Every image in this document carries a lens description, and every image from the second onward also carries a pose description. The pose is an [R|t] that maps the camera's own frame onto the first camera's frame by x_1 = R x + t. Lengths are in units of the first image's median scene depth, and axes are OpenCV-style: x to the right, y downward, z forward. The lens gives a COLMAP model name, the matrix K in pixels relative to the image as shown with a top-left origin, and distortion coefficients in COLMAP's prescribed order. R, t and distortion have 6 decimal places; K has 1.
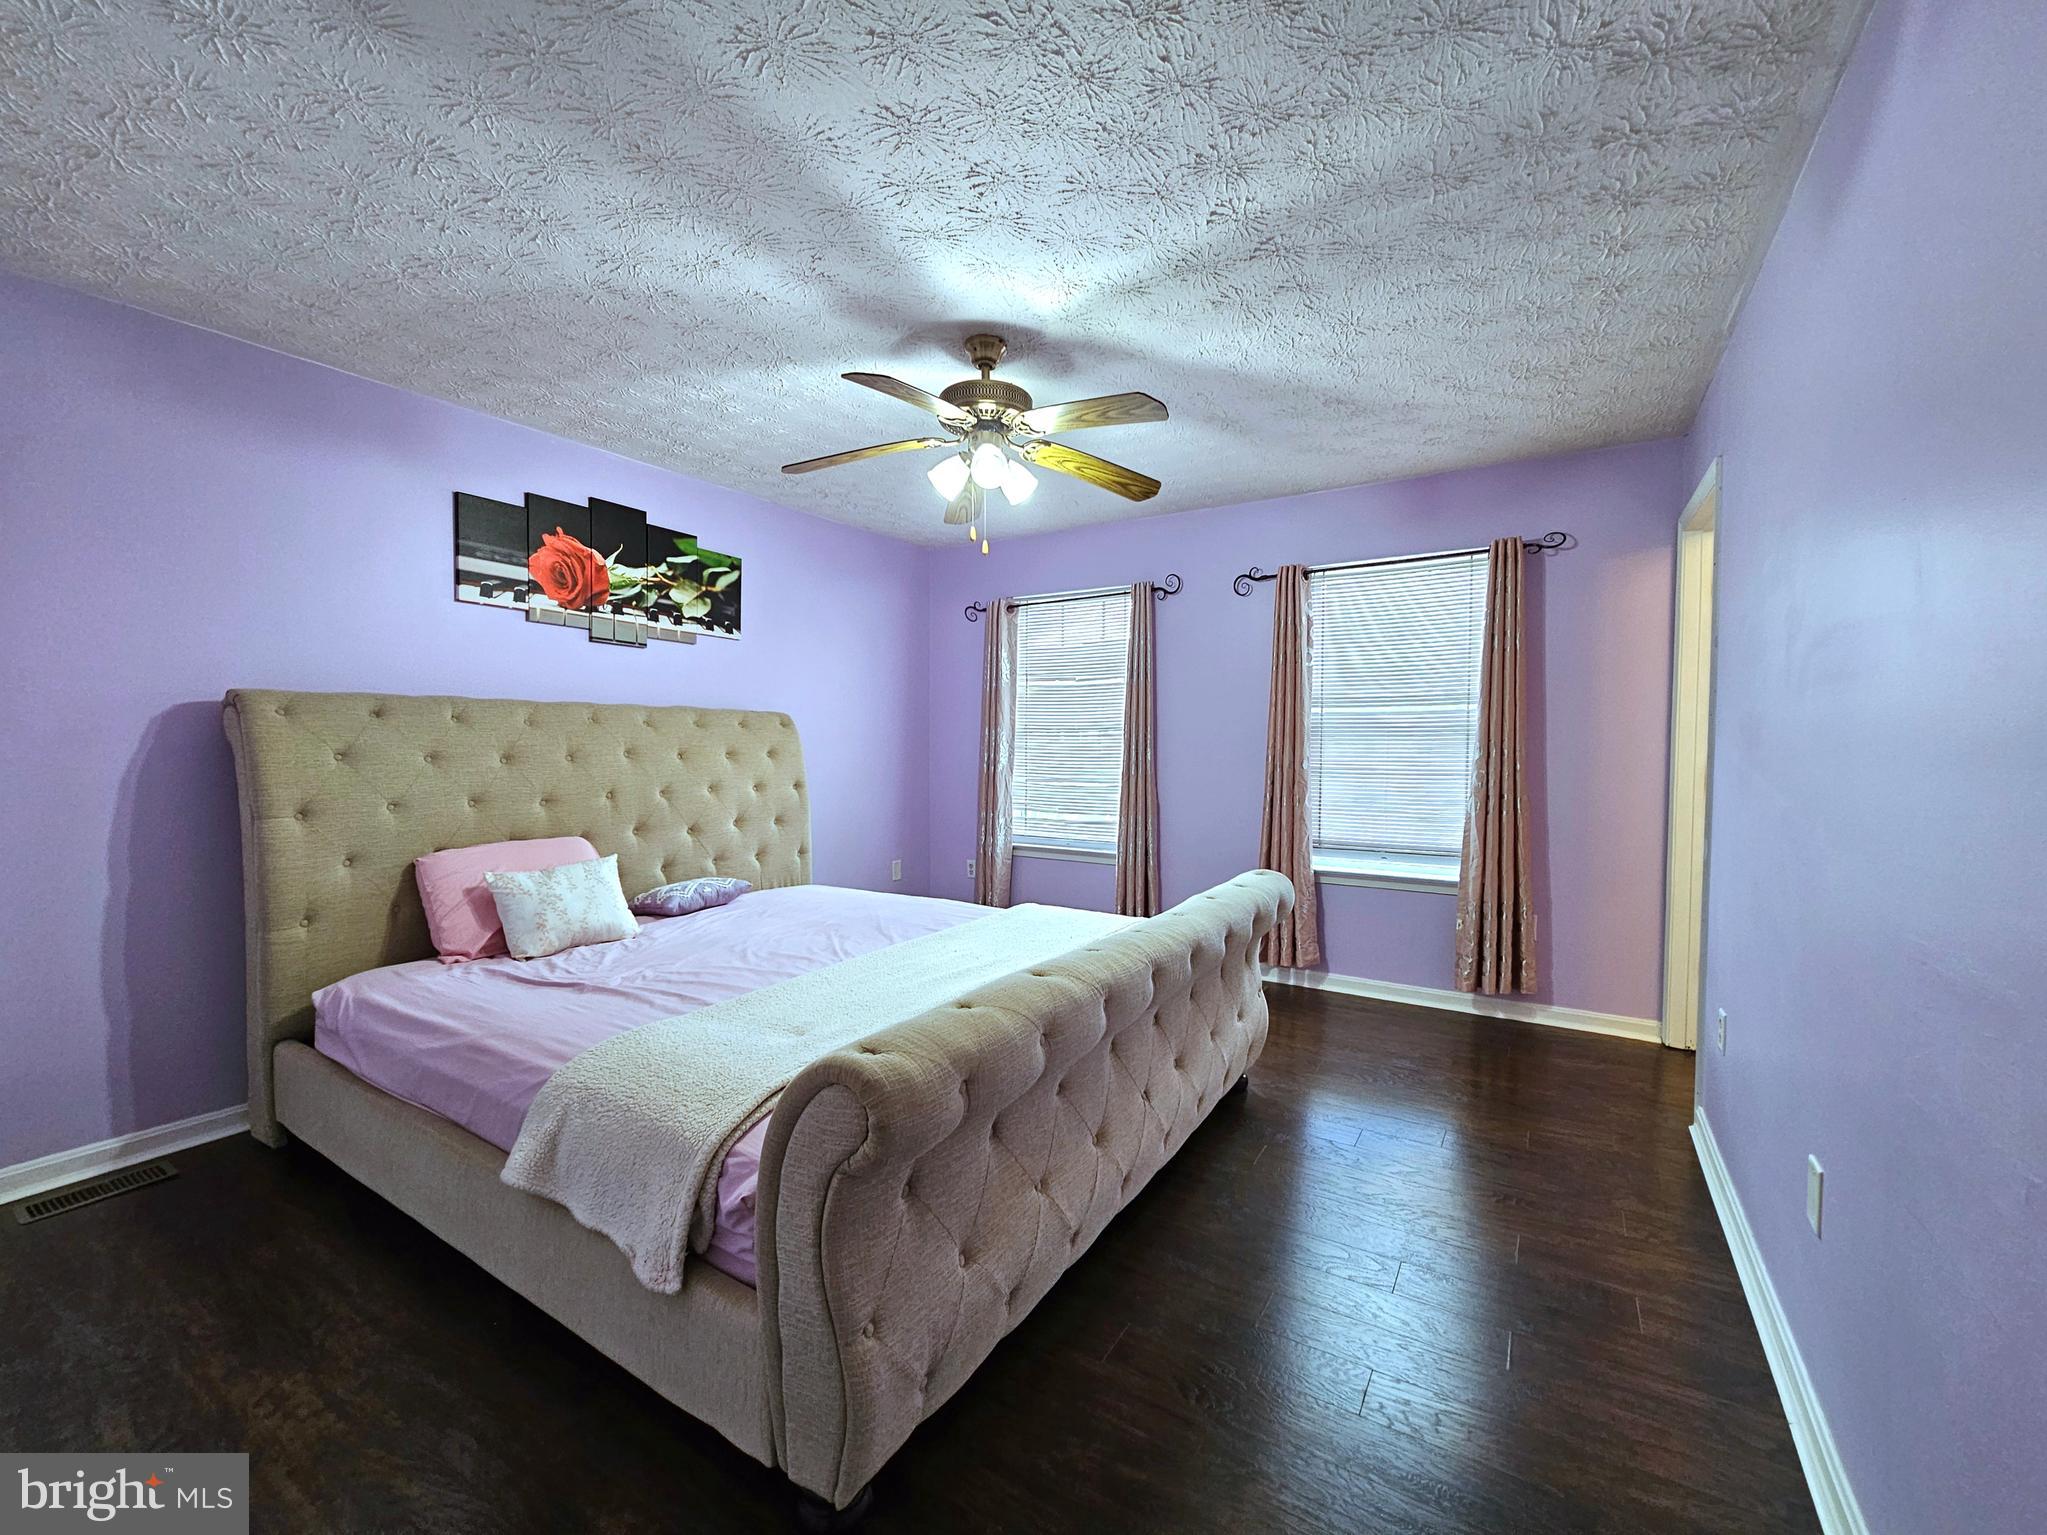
lens RADIAL K [[844.0, 0, 1019.9], [0, 844.0, 767.0], [0, 0, 1]] dist [-0.002599, 0.001566]
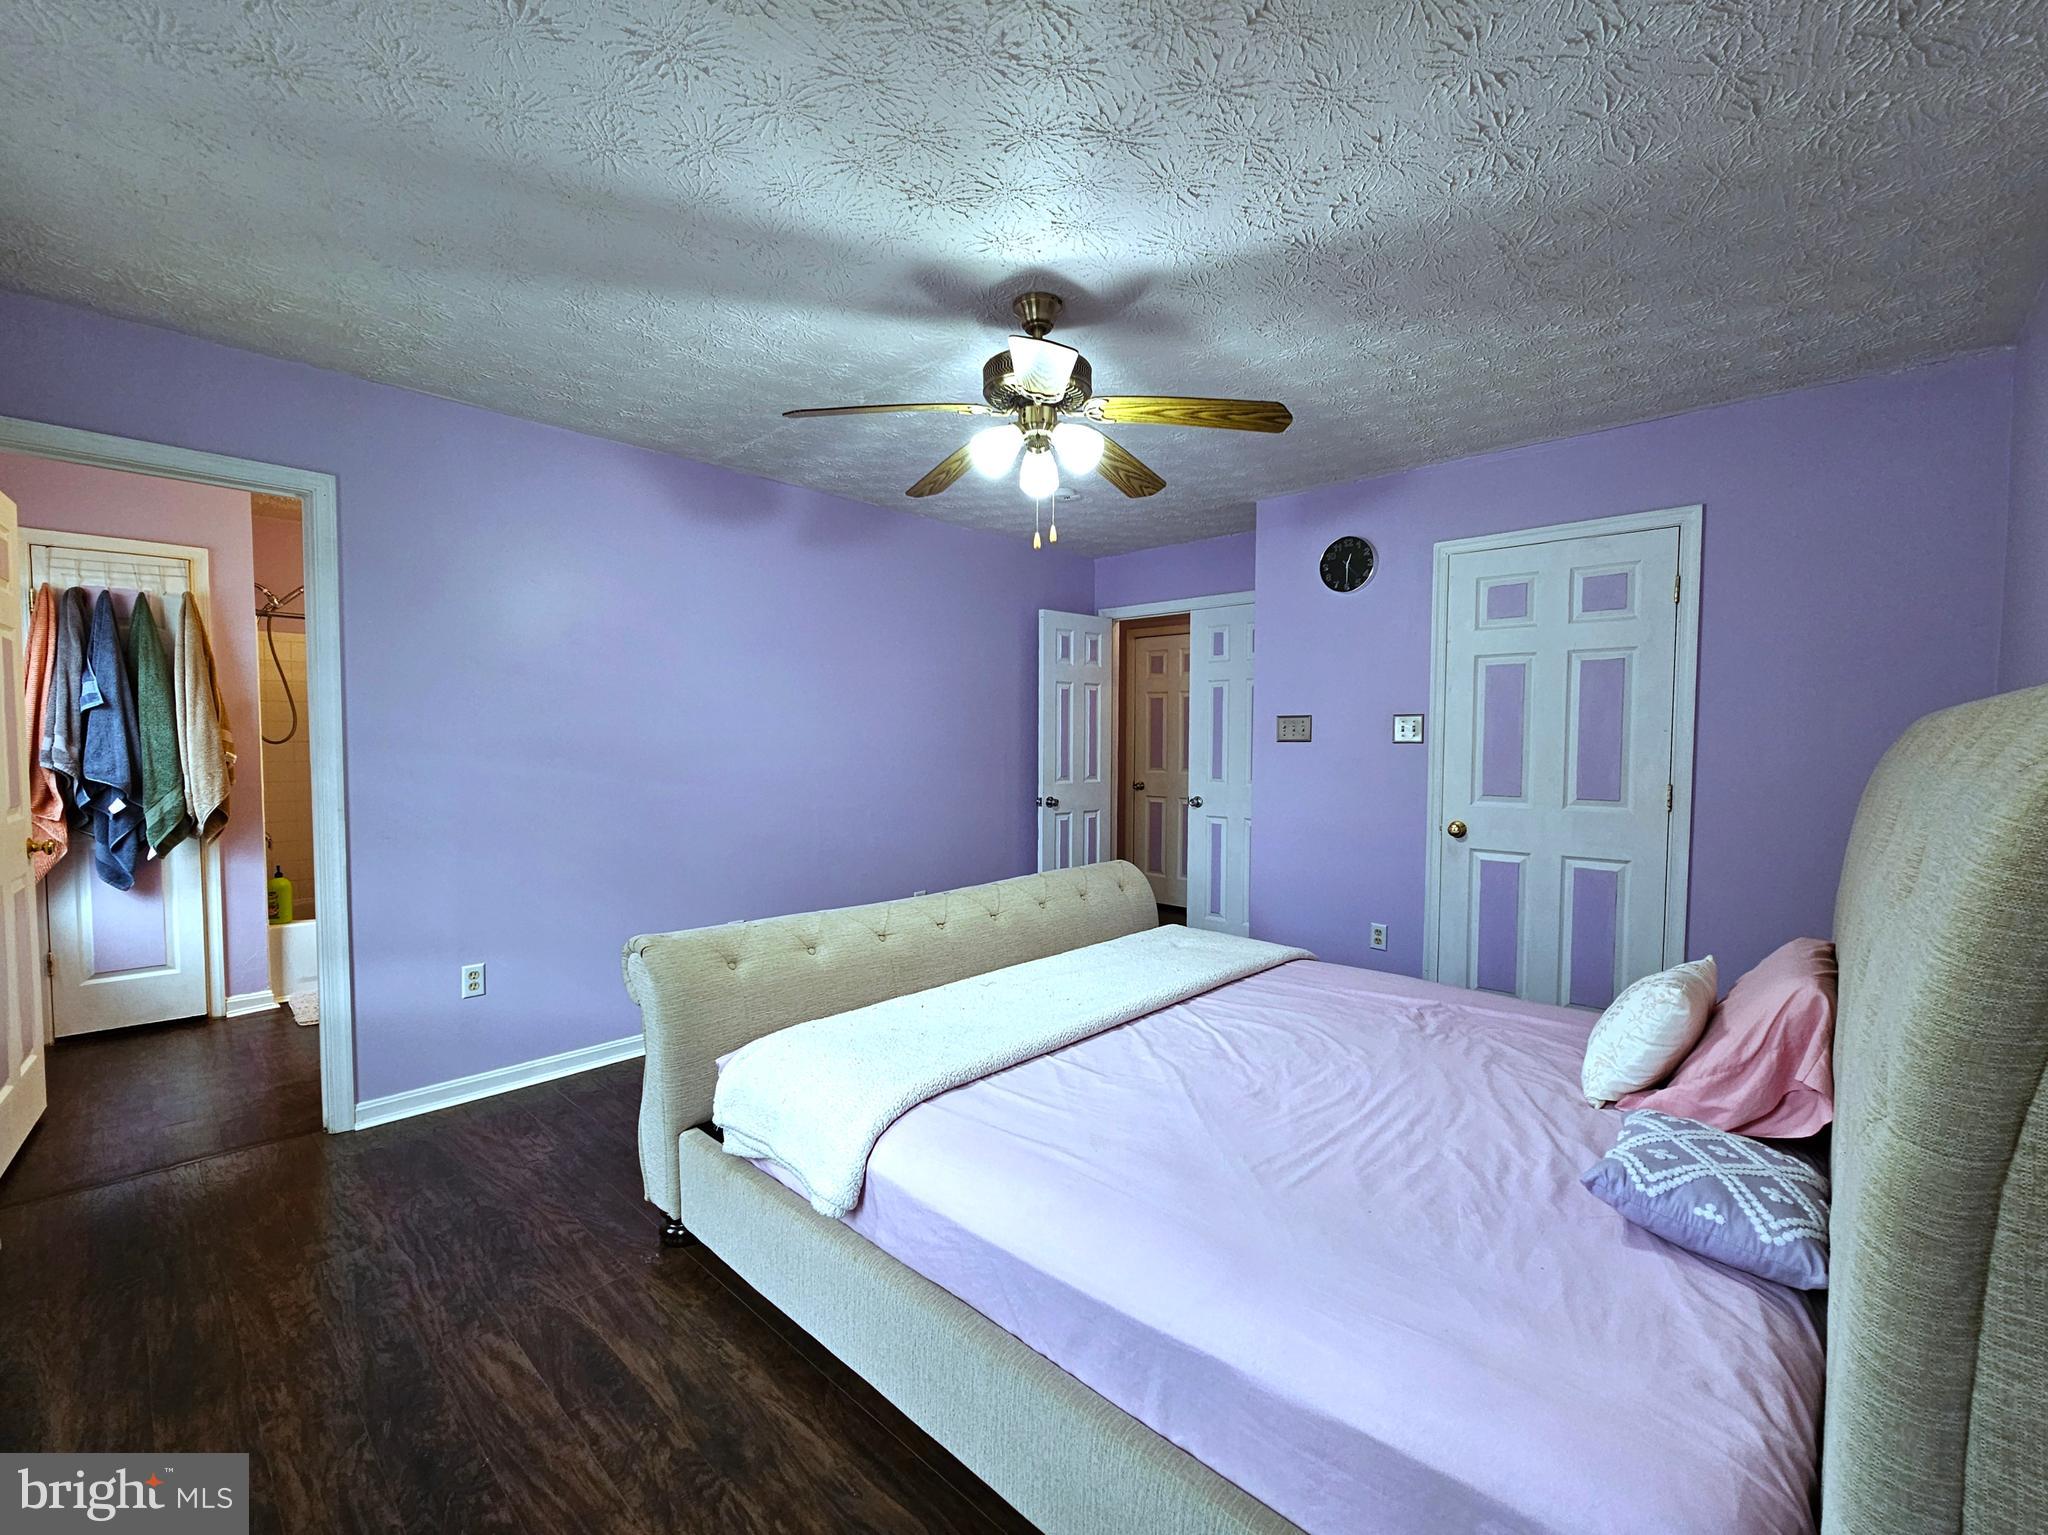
lens RADIAL K [[844.4, 0, 1024.8], [0, 844.4, 771.5], [0, 0, 1]] dist [-0.002599, 0.001566]
pose [[-0.989070, -0.016704, 0.146495, -0.110536], [-0.006654, 0.997606, 0.068827, -0.058260], [-0.147294, 0.067099, -0.986814, 1.303885]]
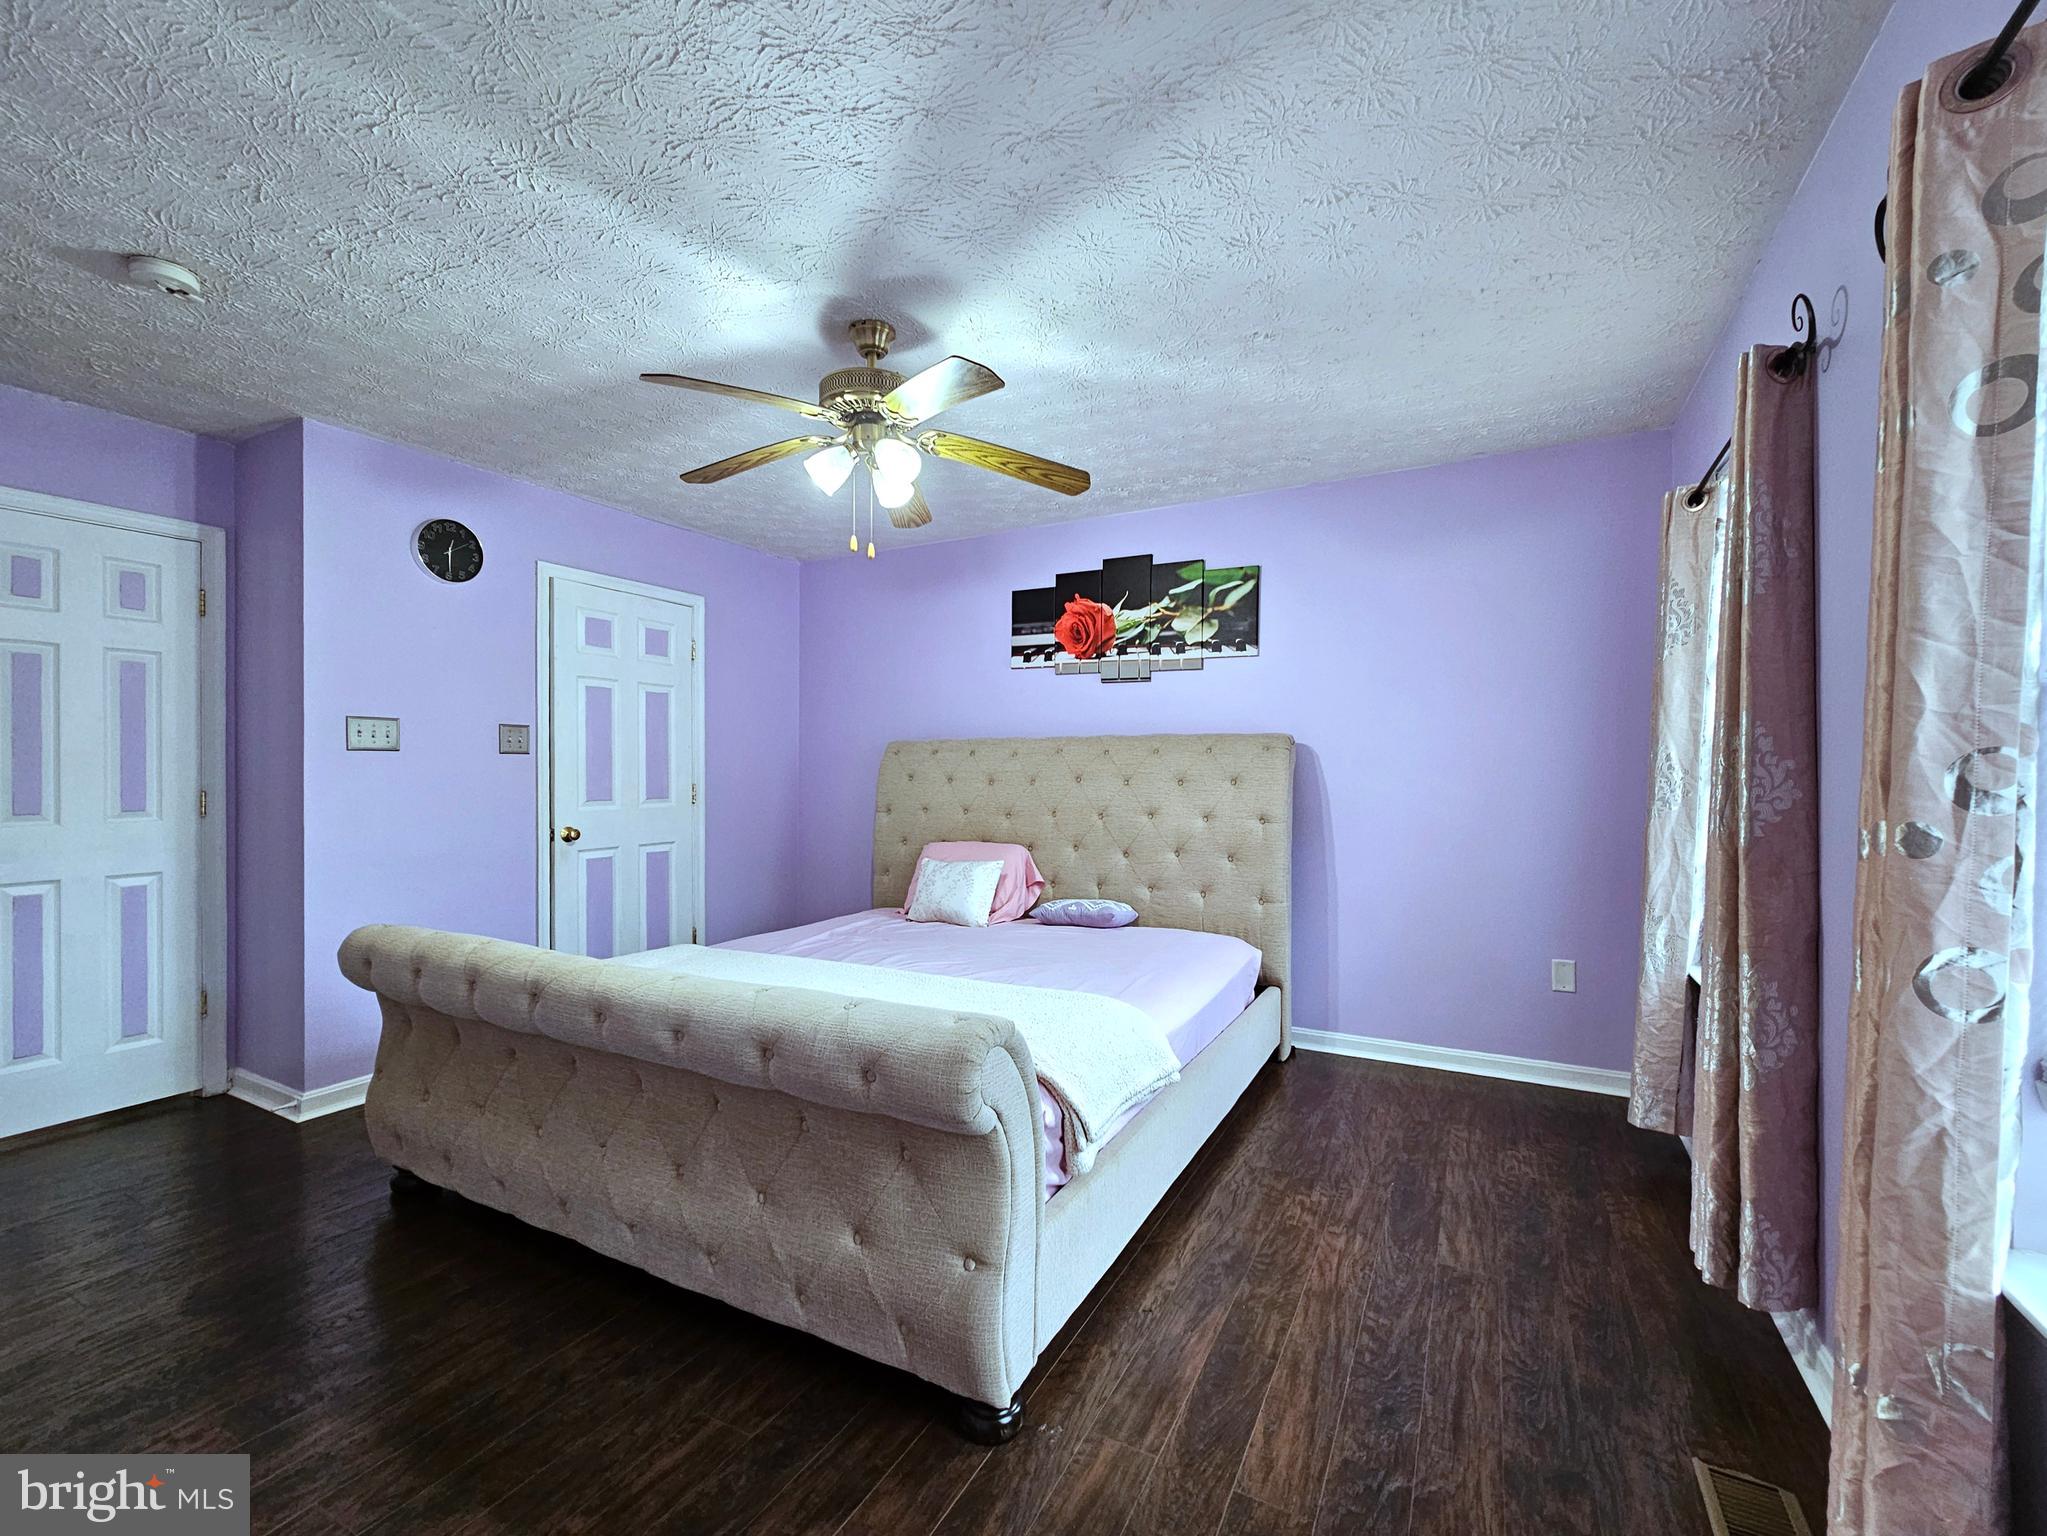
lens RADIAL K [[844.0, 0, 1023.0], [0, 844.0, 772.8], [0, 0, 1]] dist [-0.002599, 0.001566]
pose [[0.088777, -0.003573, -0.996045, 0.611184], [-0.027274, 0.999610, -0.006017, -0.014565], [0.995678, 0.027700, 0.088645, 0.758121]]
